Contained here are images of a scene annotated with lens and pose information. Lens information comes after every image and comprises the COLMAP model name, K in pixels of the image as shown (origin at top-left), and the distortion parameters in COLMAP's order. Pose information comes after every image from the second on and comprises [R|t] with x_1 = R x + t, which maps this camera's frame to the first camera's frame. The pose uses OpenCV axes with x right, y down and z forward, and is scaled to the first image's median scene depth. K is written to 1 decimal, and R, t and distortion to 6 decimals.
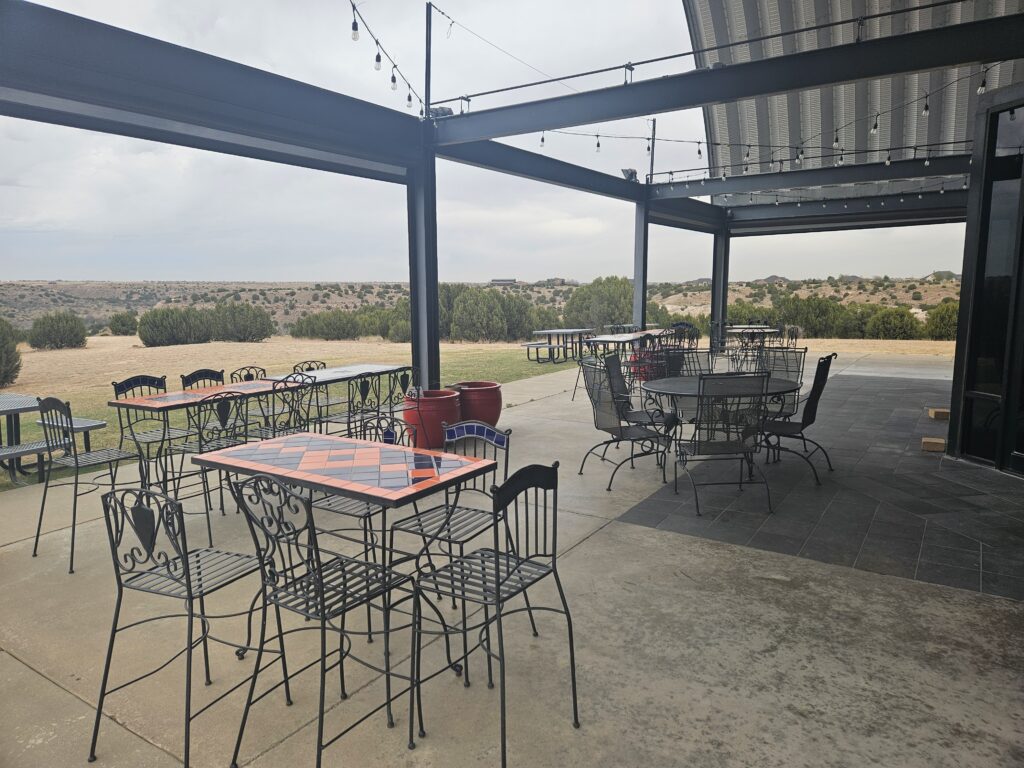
lens RADIAL K [[681.8, 0, 516.3], [0, 681.8, 388.7], [0, 0, 1]] dist [0.038009, -0.000174]
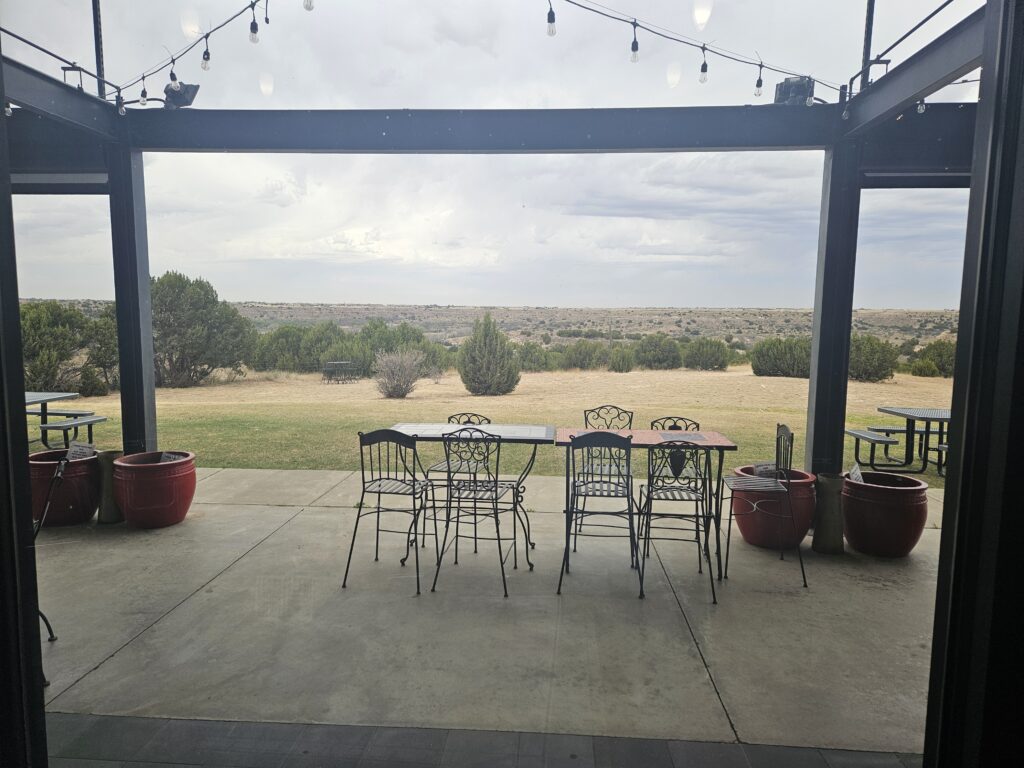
lens RADIAL K [[681.8, 0, 514.0], [0, 681.8, 383.9], [0, 0, 1]] dist [0.038009, -0.000174]
pose [[0.500598, 0.104847, -0.859307, 0.218074], [-0.145322, 0.988730, 0.035980, -0.049479], [0.853395, 0.106865, 0.510193, 0.282488]]
